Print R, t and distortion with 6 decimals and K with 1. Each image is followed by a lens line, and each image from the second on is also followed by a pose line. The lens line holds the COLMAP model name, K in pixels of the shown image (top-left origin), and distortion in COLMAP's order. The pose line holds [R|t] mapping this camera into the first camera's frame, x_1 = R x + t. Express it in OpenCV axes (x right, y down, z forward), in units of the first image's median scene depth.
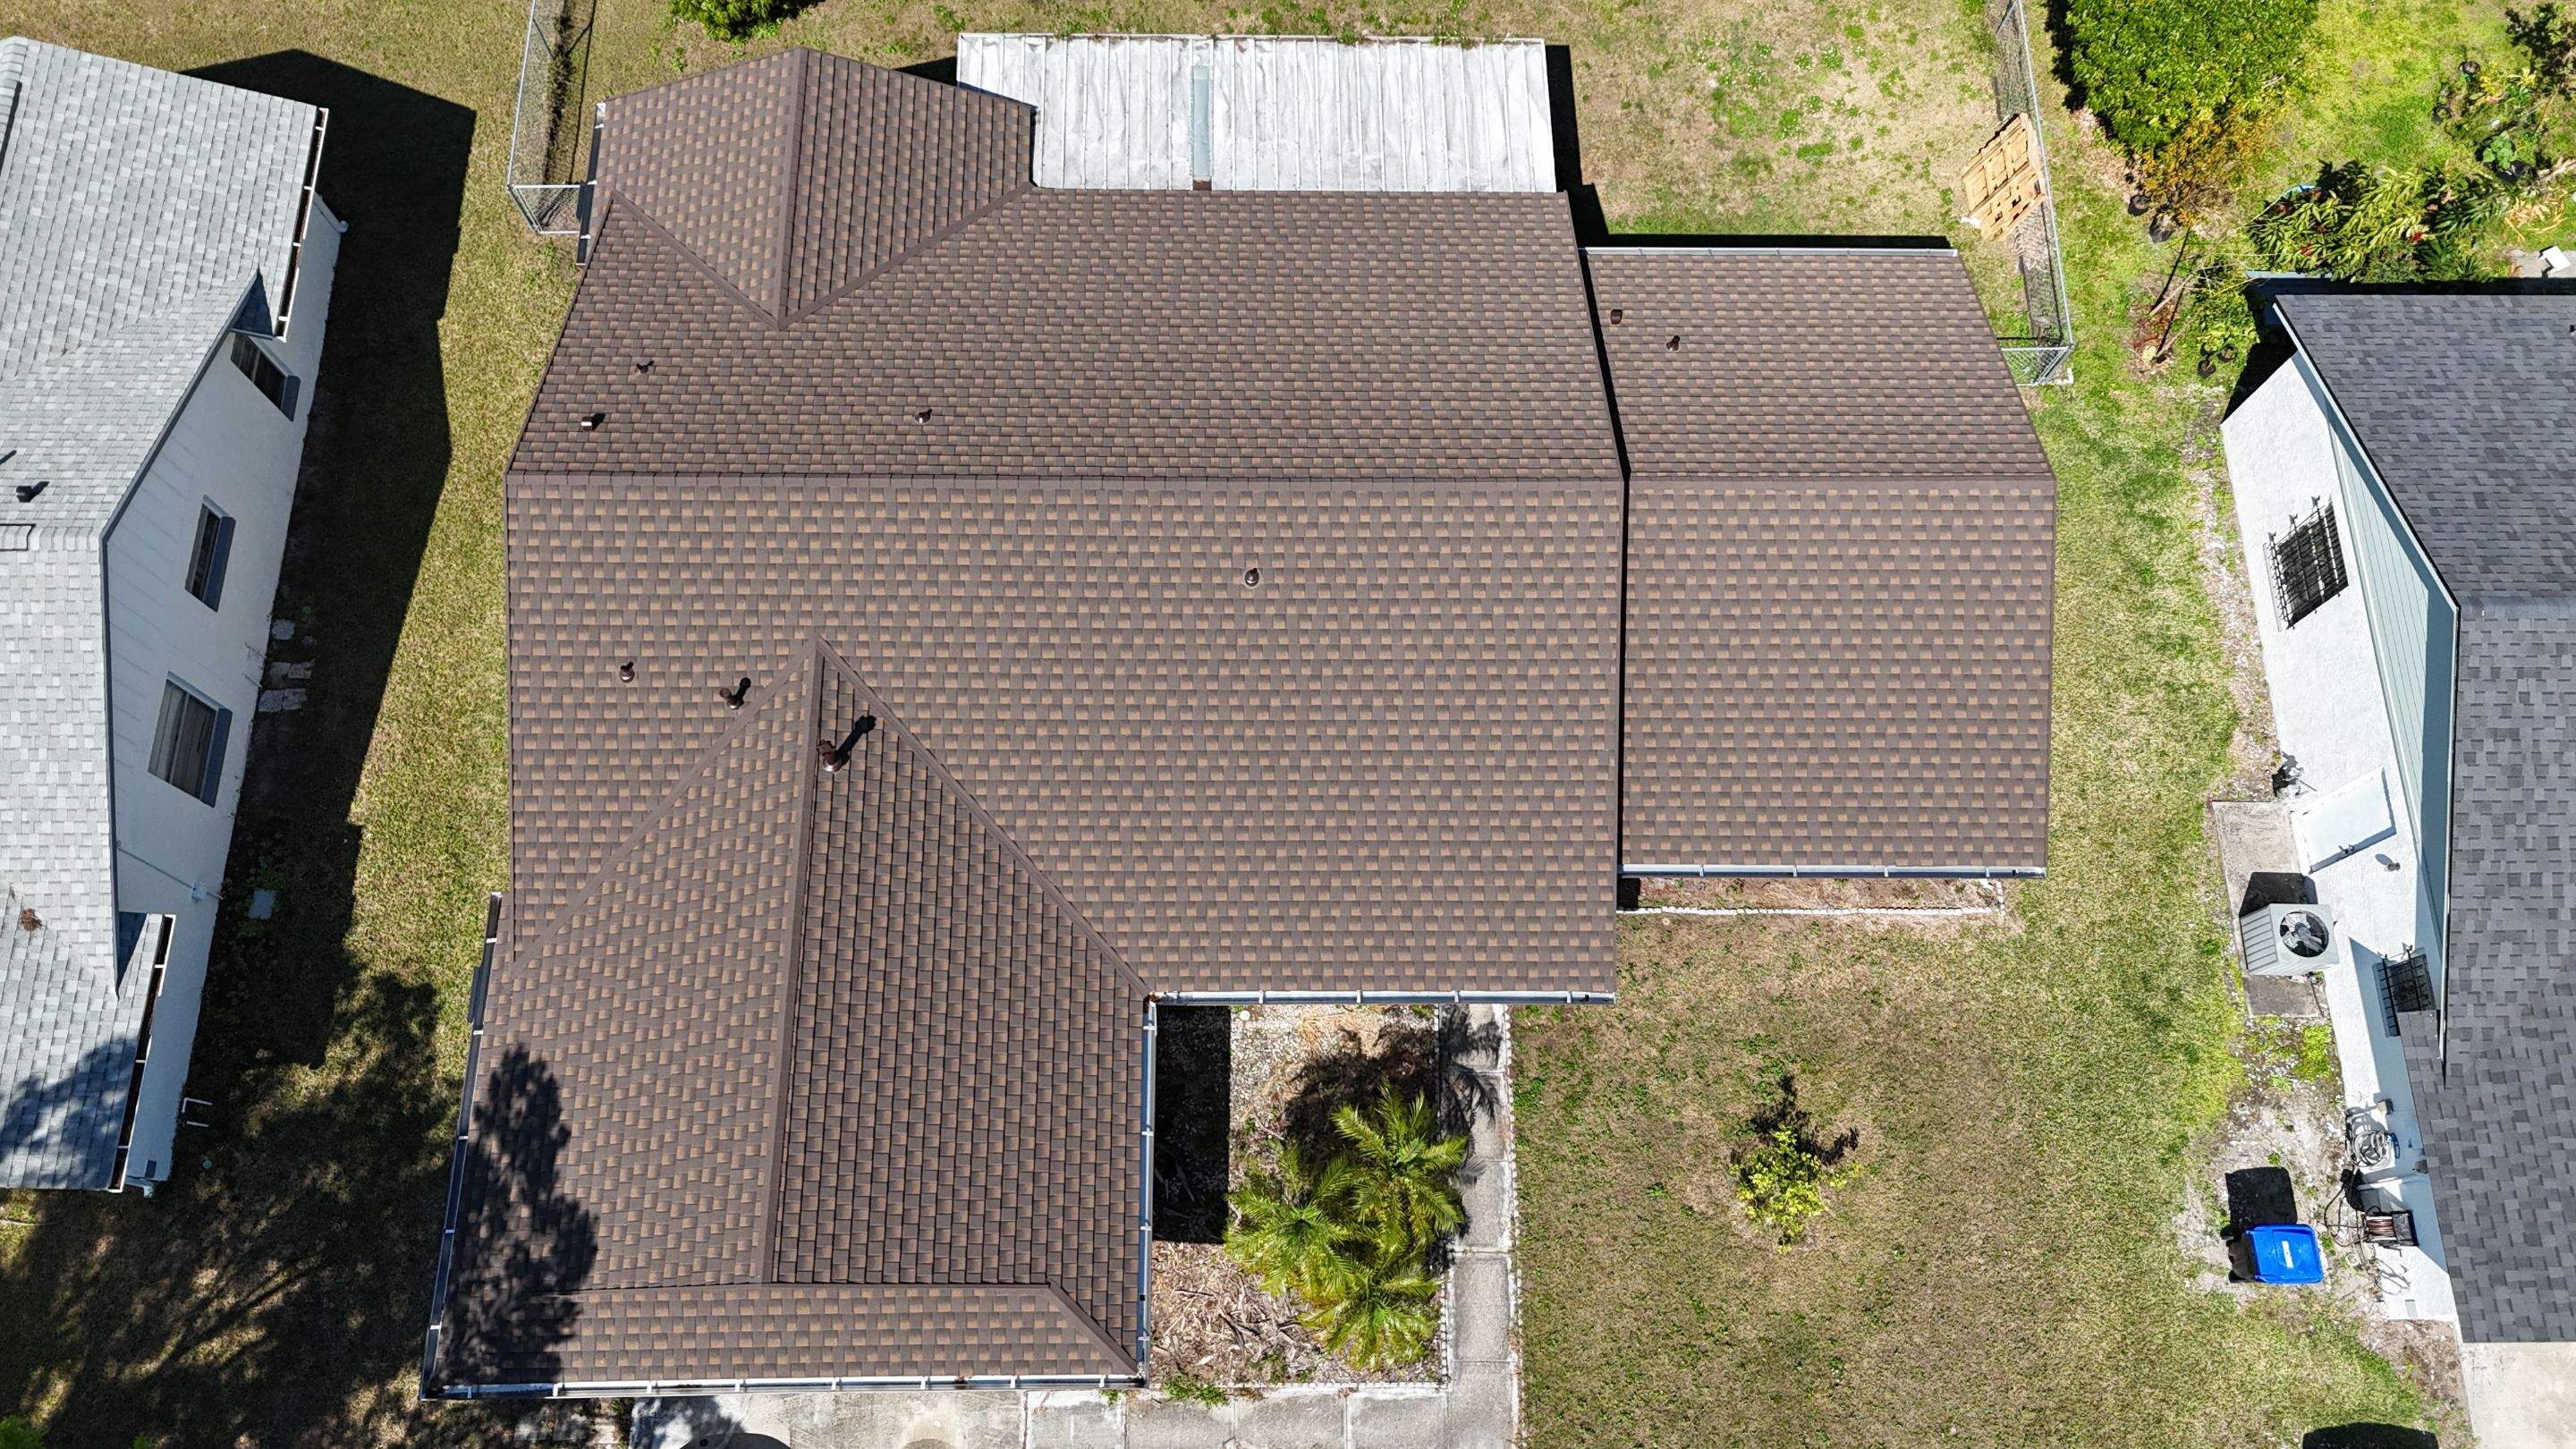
lens RADIAL K [[1892.7, 0, 1291.1], [0, 1892.7, 728.3], [0, 0, 1]] dist [0.074991, -0.071631]
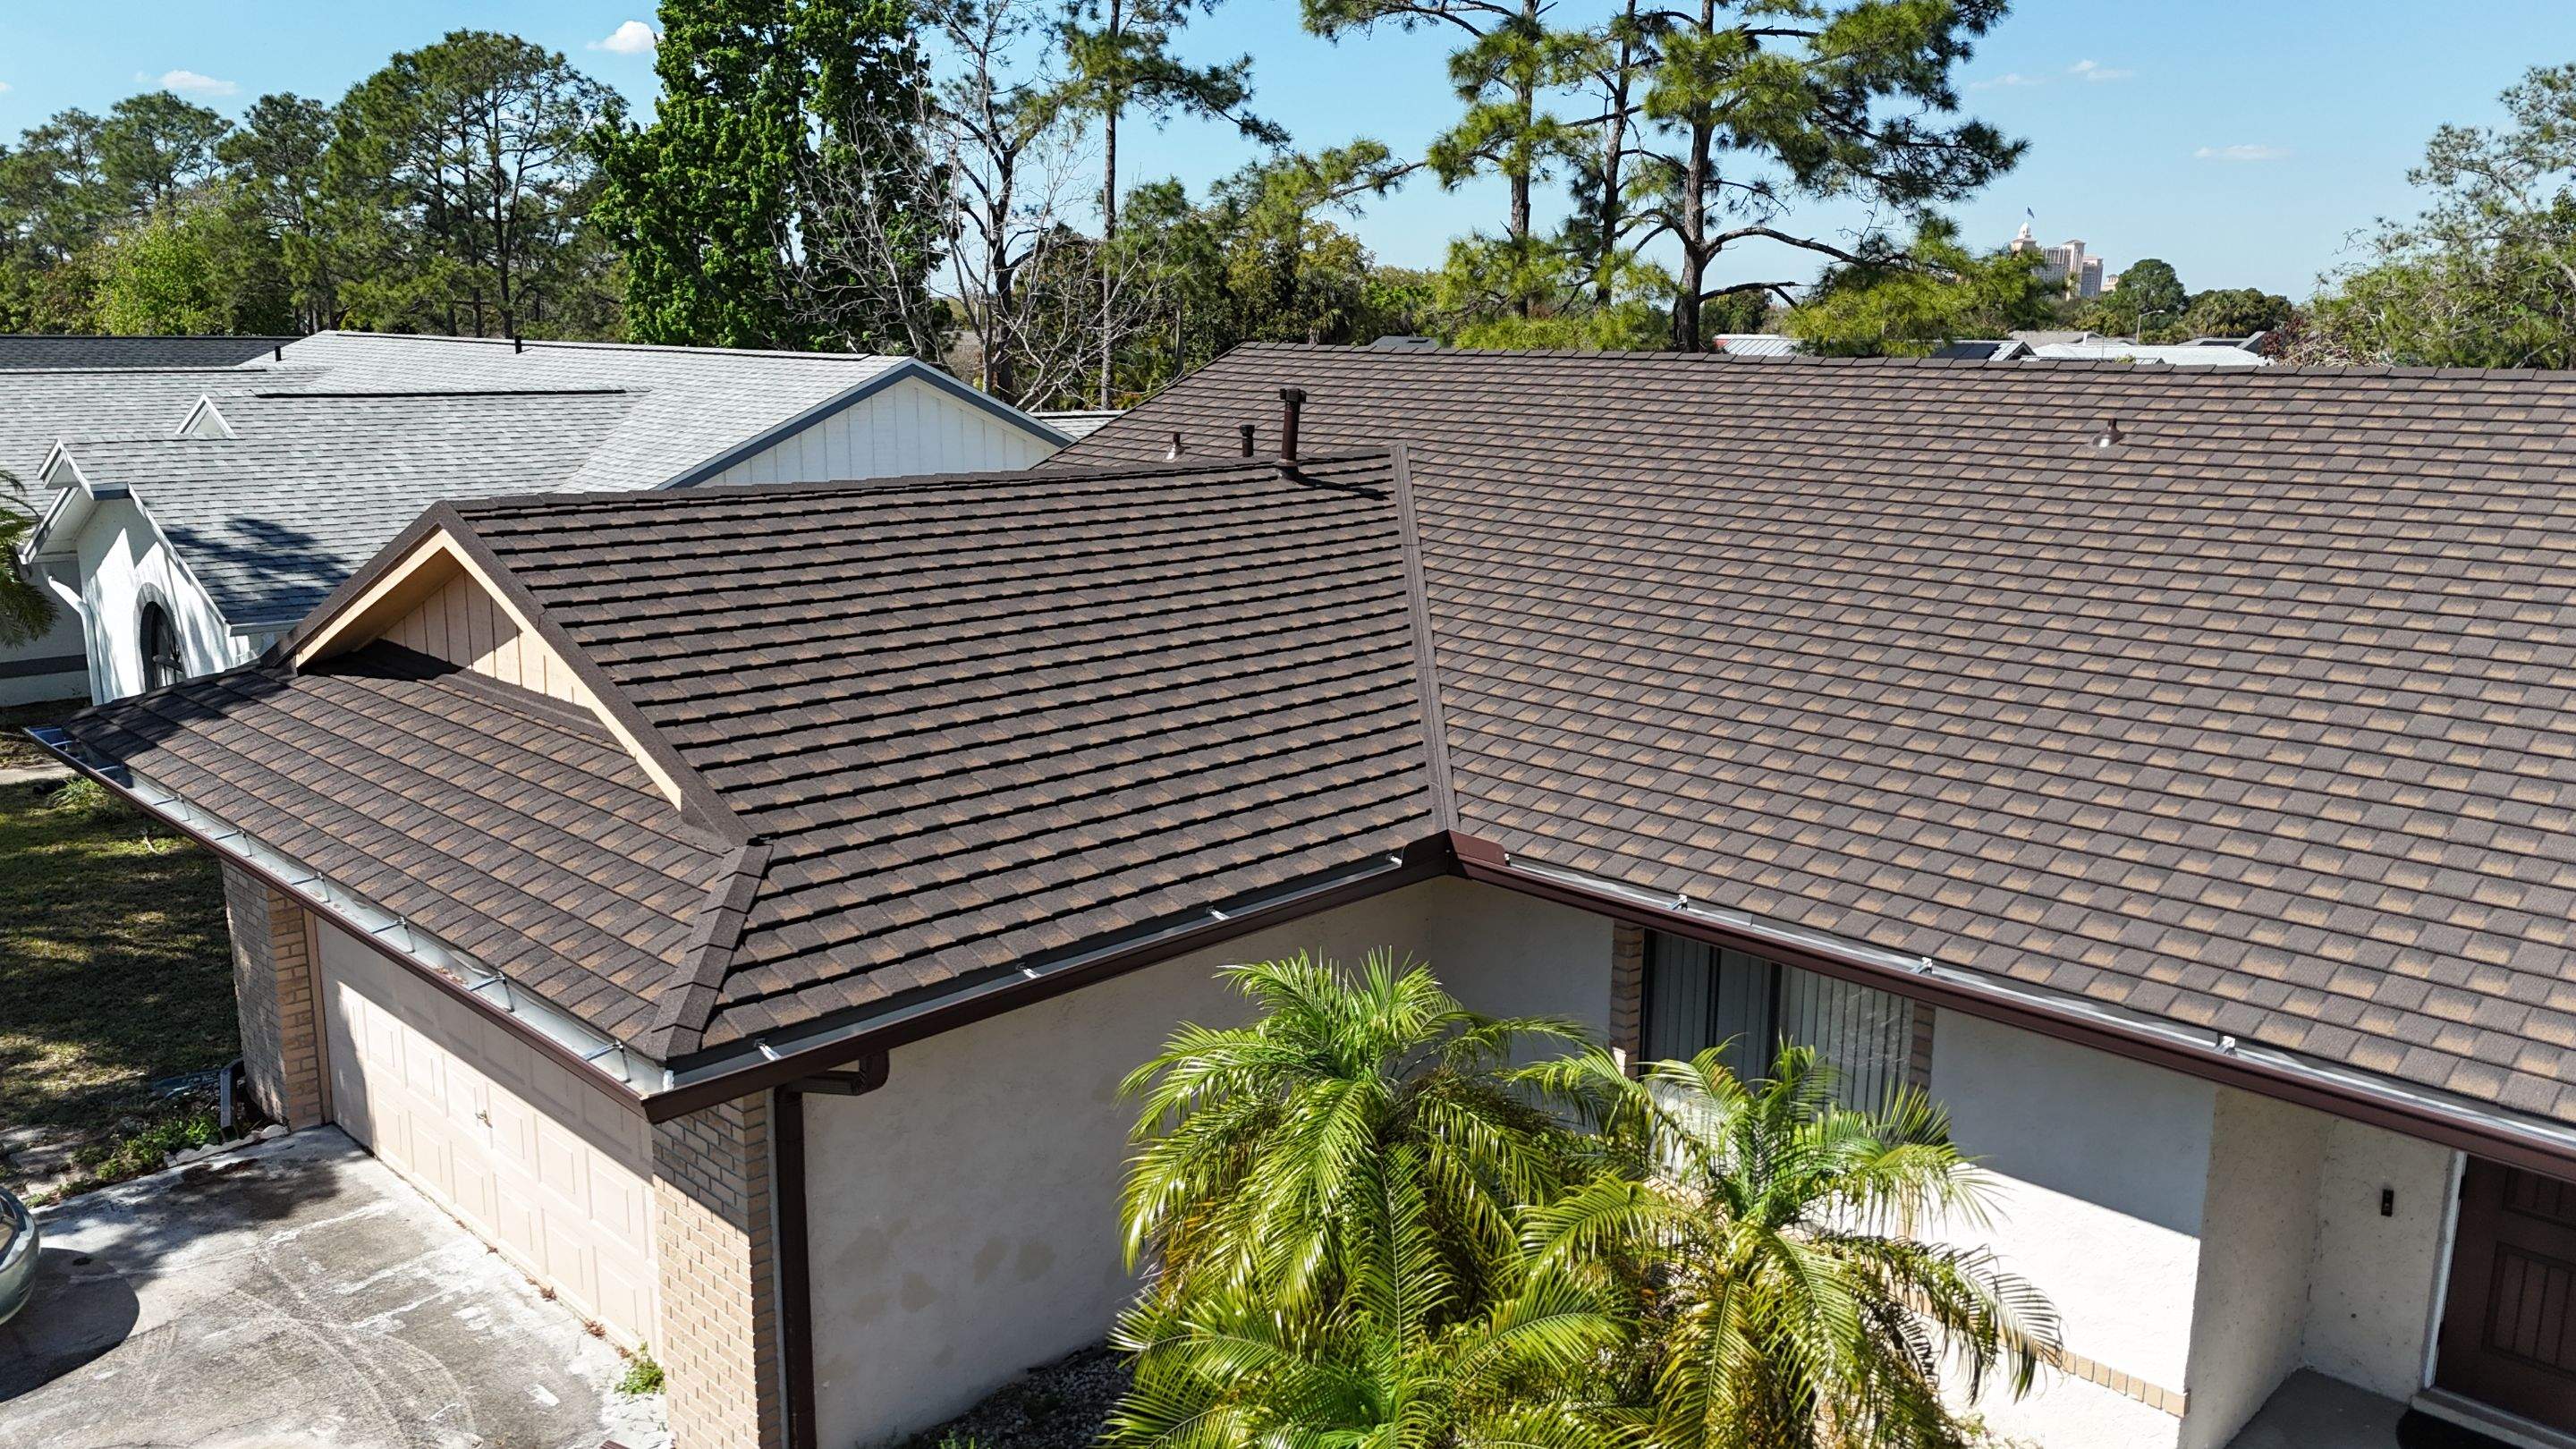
lens RADIAL K [[1892.7, 0, 1291.6], [0, 1892.7, 719.3], [0, 0, 1]] dist [0.074991, -0.071631]
pose [[0.704474, 0.129347, -0.697843, 0.177878], [-0.668565, 0.450937, -0.591335, 0.373483], [0.238196, 0.883134, 0.404150, 0.735674]]
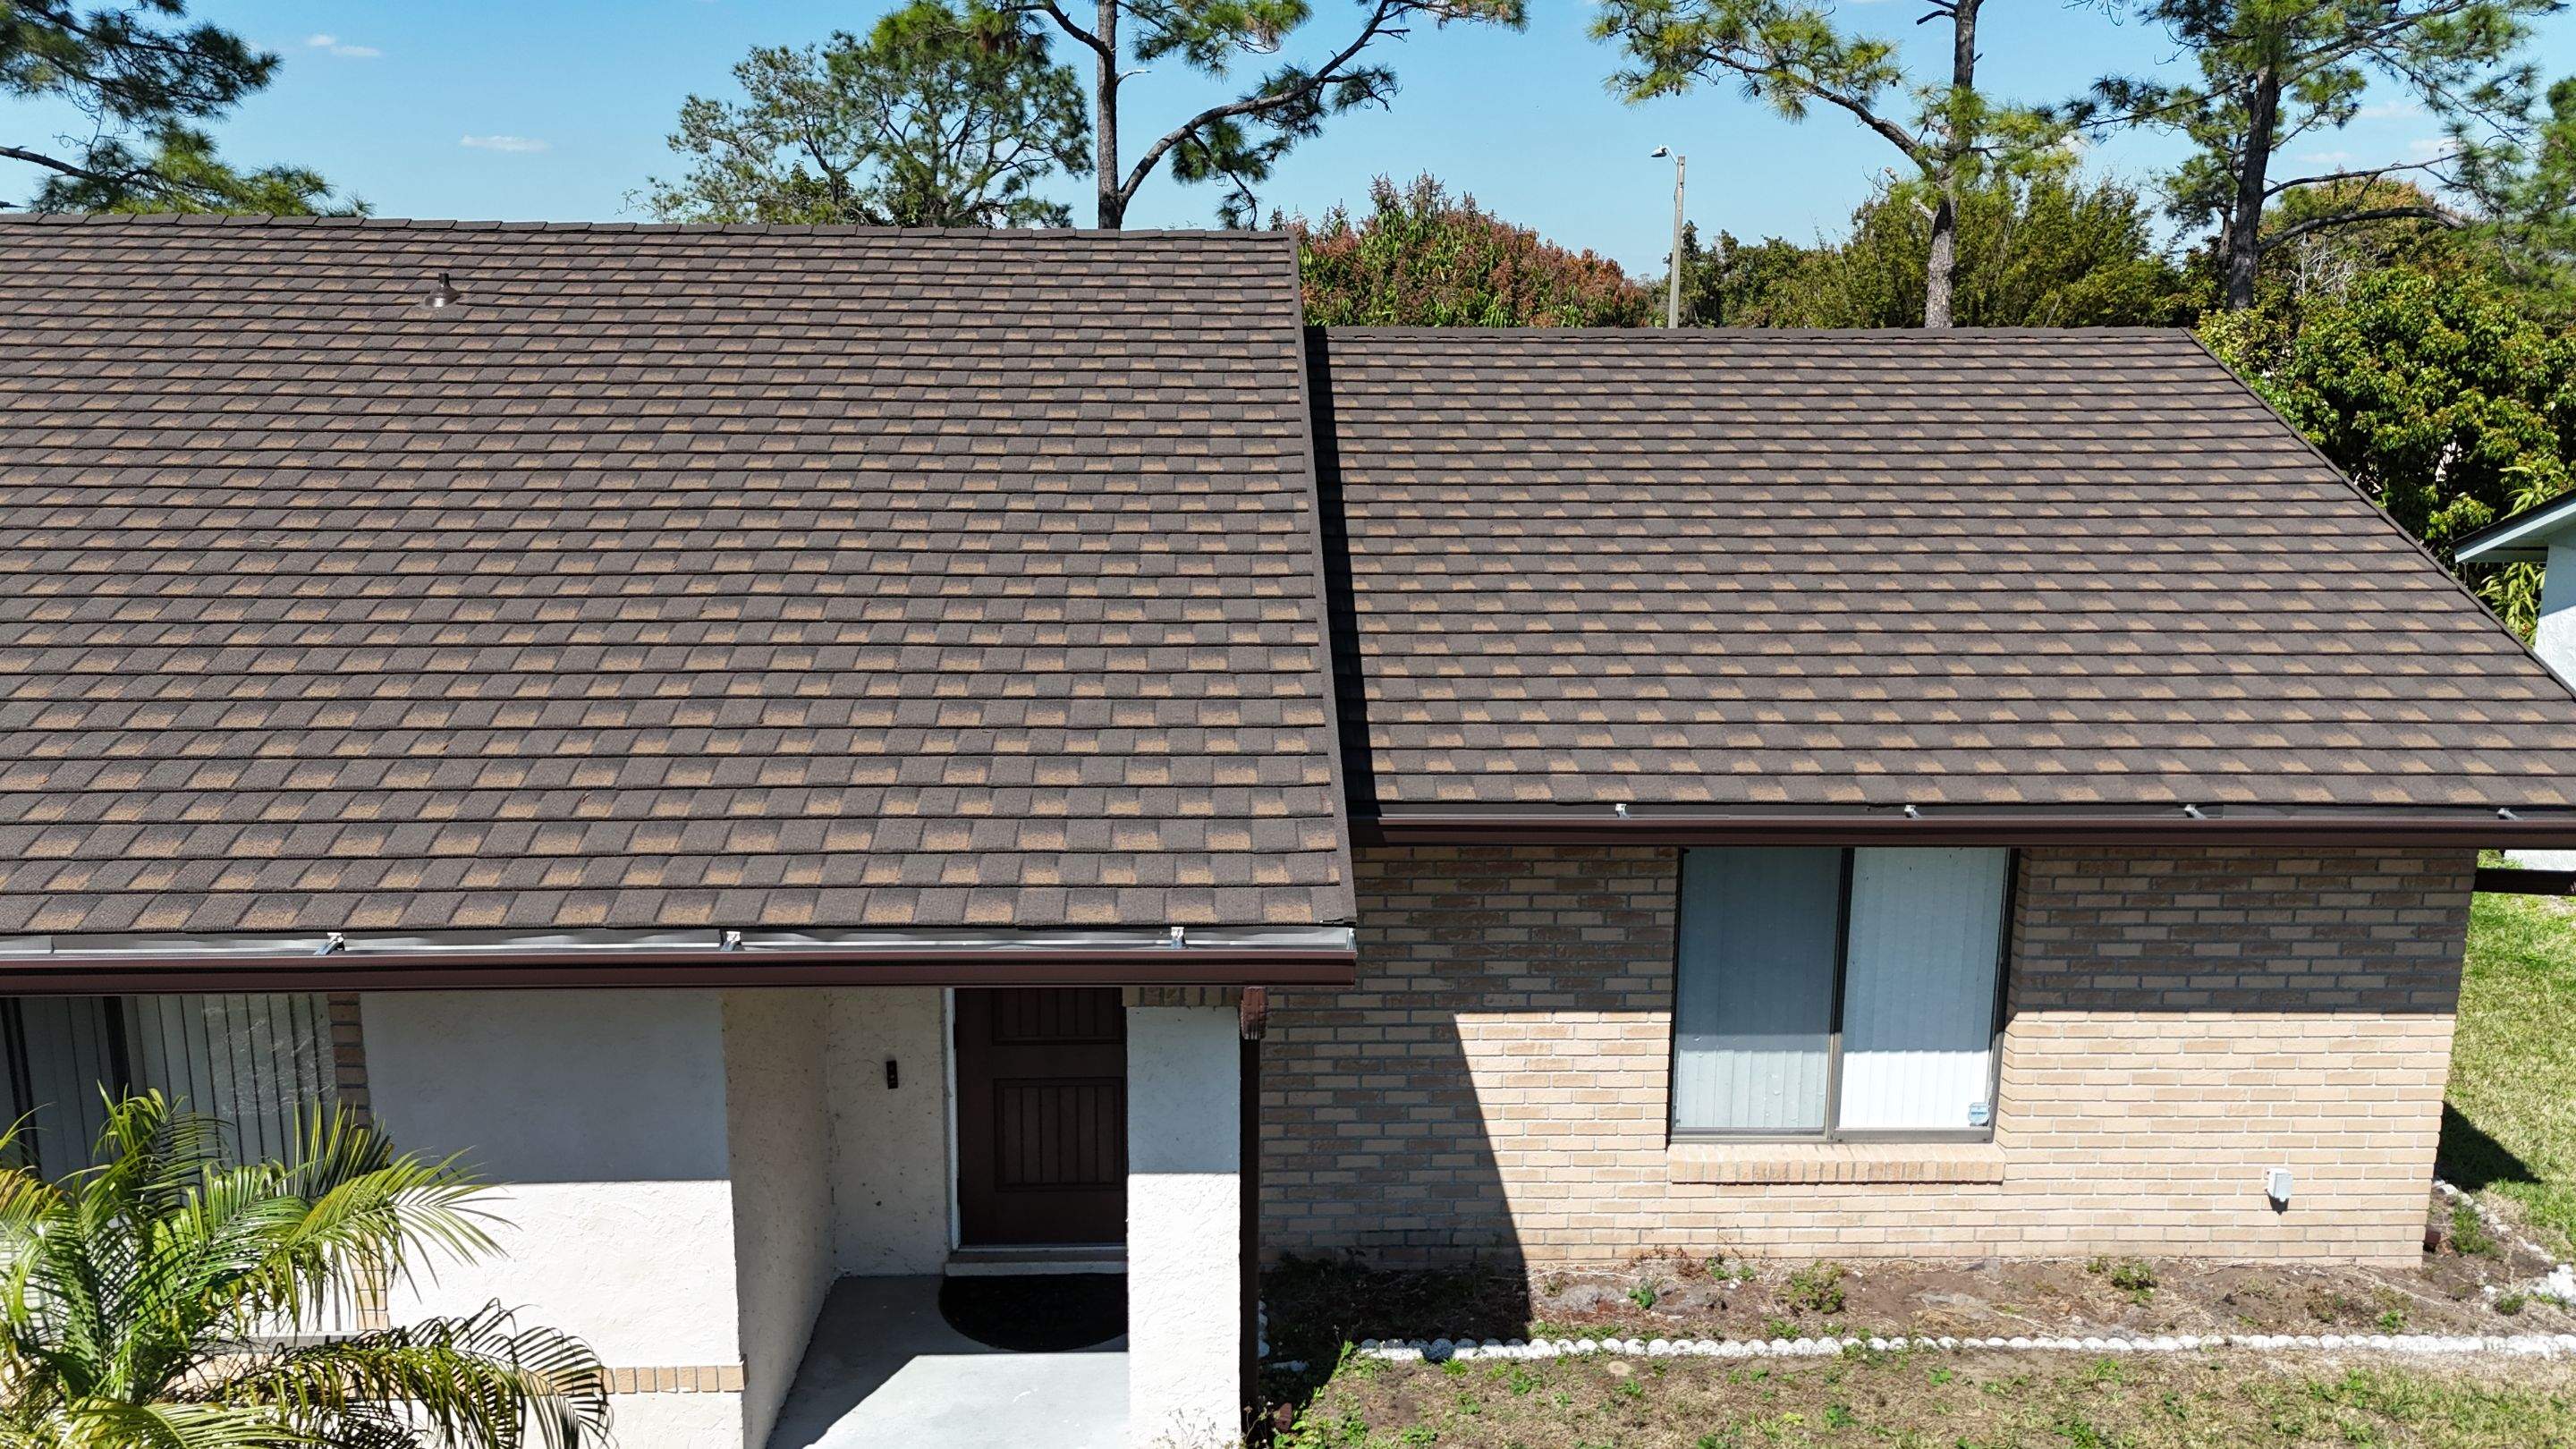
lens RADIAL K [[1892.7, 0, 1293.3], [0, 1892.7, 721.0], [0, 0, 1]] dist [0.074991, -0.071631]
pose [[0.999396, -0.023484, 0.025633, 0.145855], [0.034066, 0.514479, -0.856826, 0.321847], [0.006934, 0.857181, 0.514968, 0.784484]]
